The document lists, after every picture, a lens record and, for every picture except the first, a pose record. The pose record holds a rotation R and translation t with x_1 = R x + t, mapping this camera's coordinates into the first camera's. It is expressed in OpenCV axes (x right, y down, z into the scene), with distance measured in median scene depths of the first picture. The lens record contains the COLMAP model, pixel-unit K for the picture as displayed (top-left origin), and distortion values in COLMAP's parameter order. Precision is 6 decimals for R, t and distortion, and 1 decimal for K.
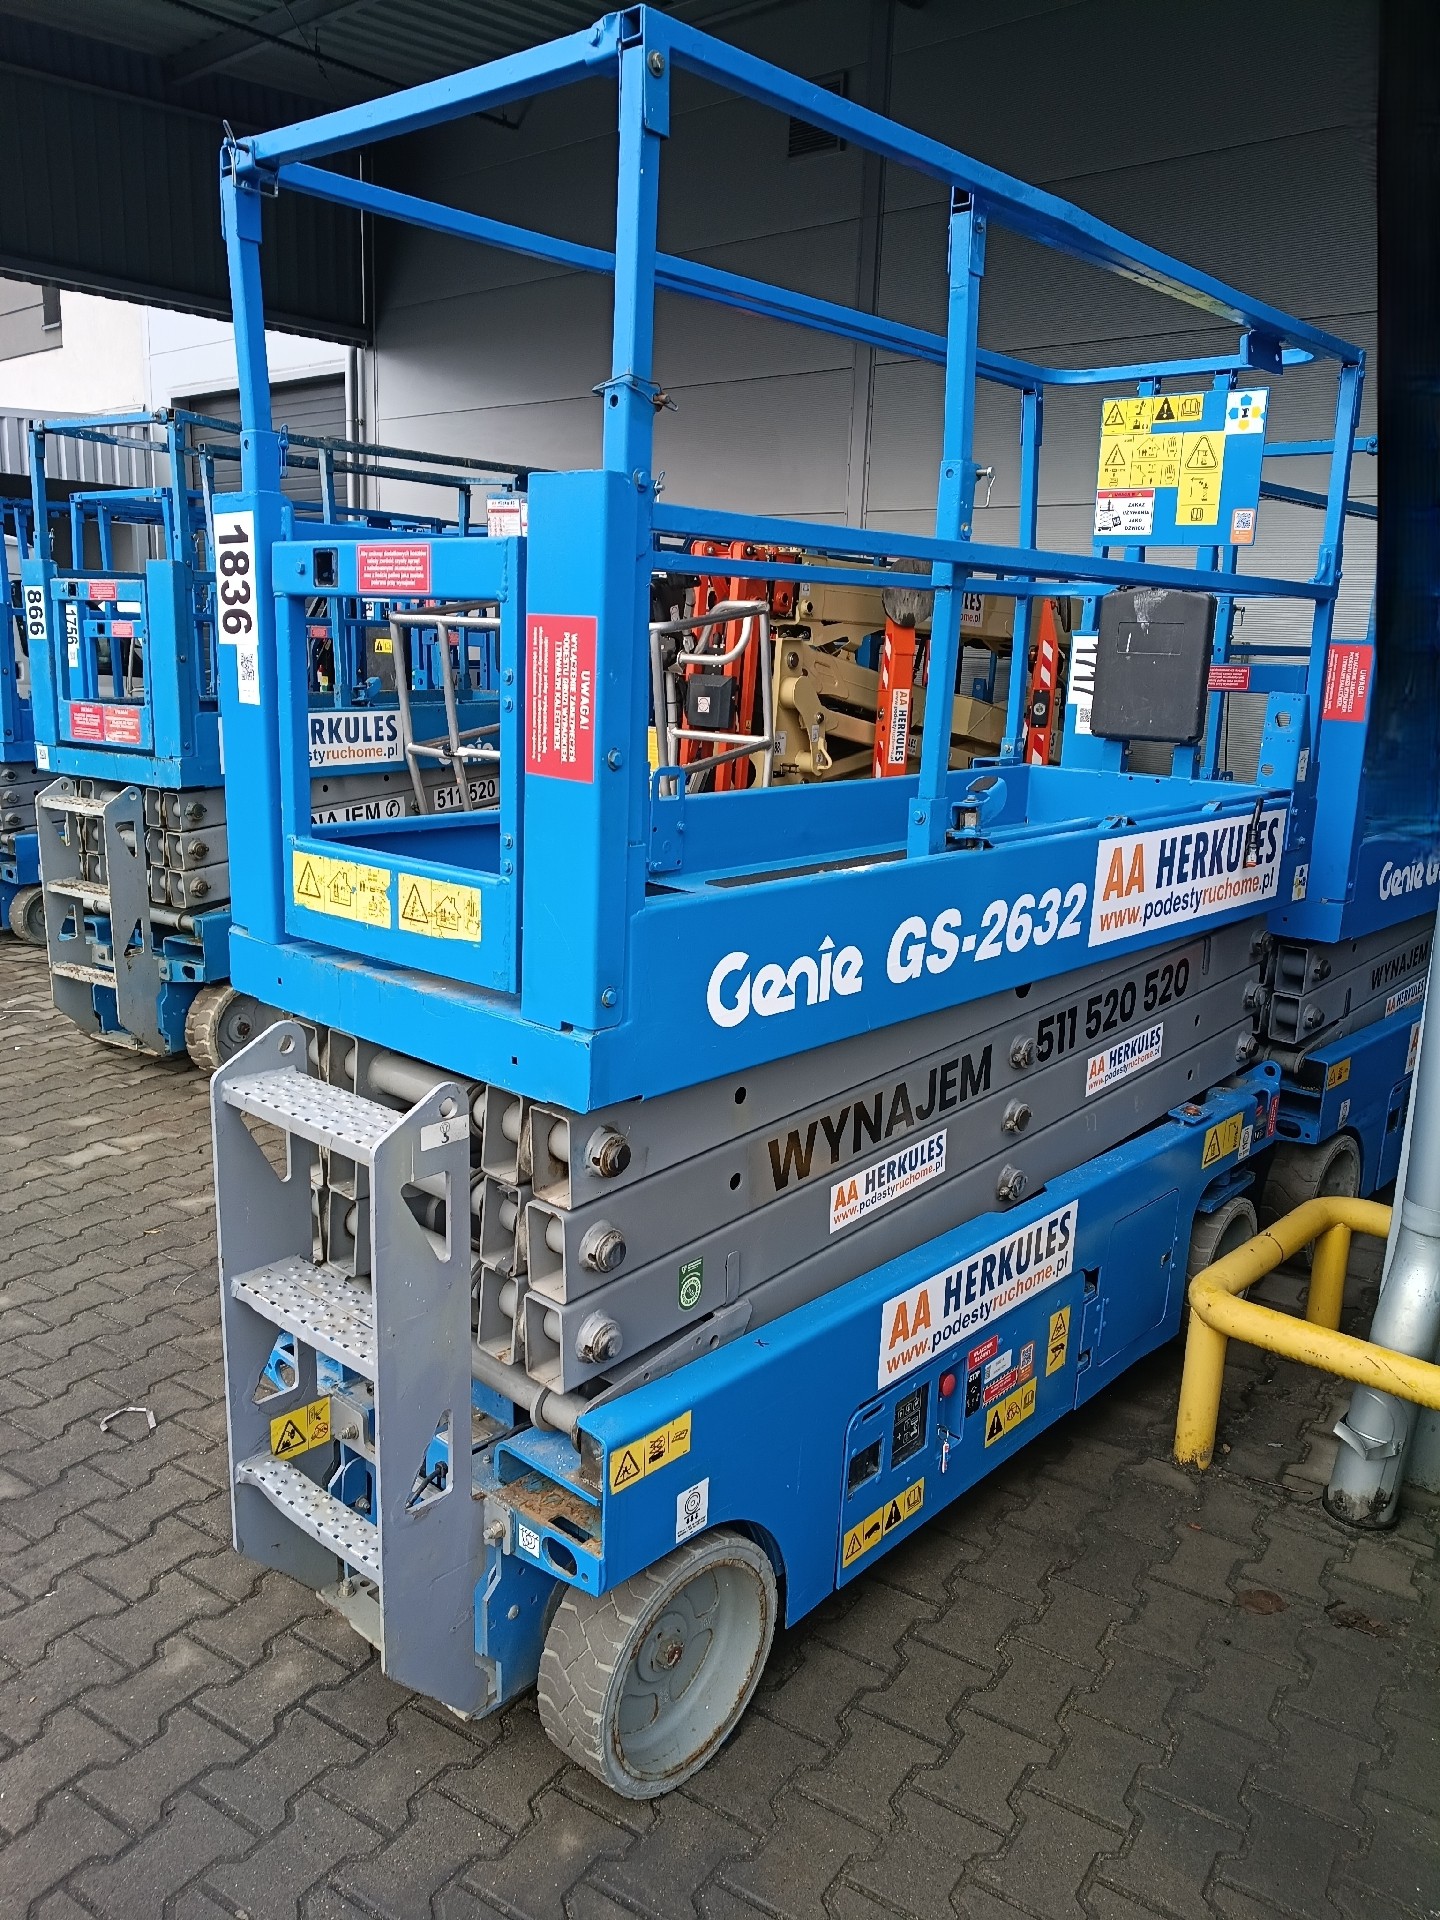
lens RADIAL K [[1465.3, 0, 707.7], [0, 1465.3, 960.7], [0, 0, 1]] dist [-0.000094, -0.004115]
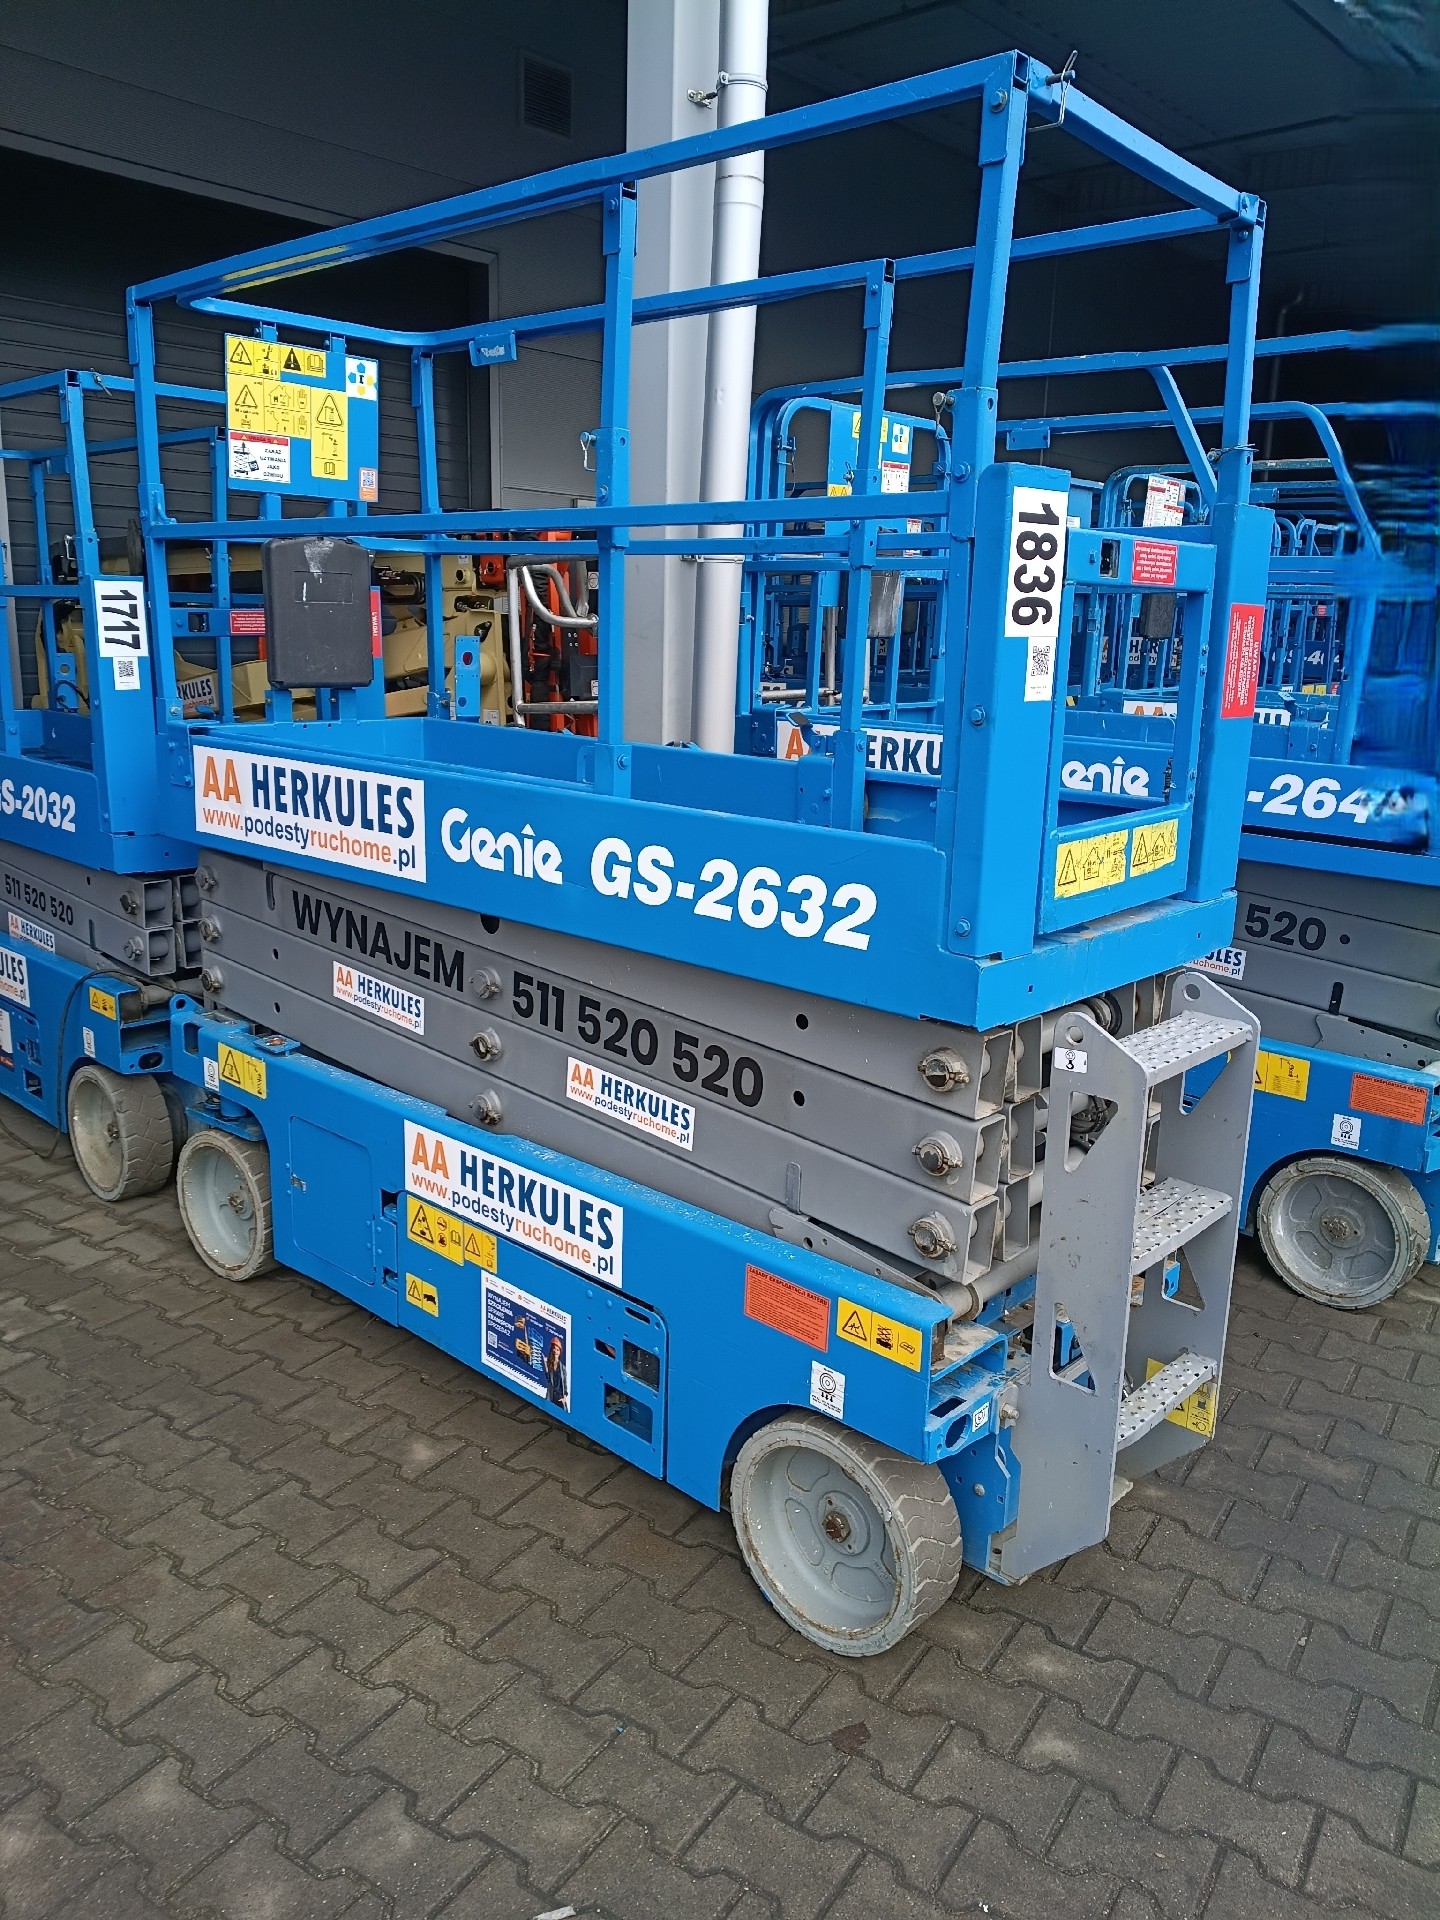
lens RADIAL K [[1465.3, 0, 709.6], [0, 1465.3, 959.9], [0, 0, 1]] dist [-0.000094, -0.004115]
pose [[-0.005136, -0.263372, 0.964681, -0.810285], [0.197305, 0.945462, 0.259176, -0.196359], [-0.980329, 0.191668, 0.047109, 0.777719]]
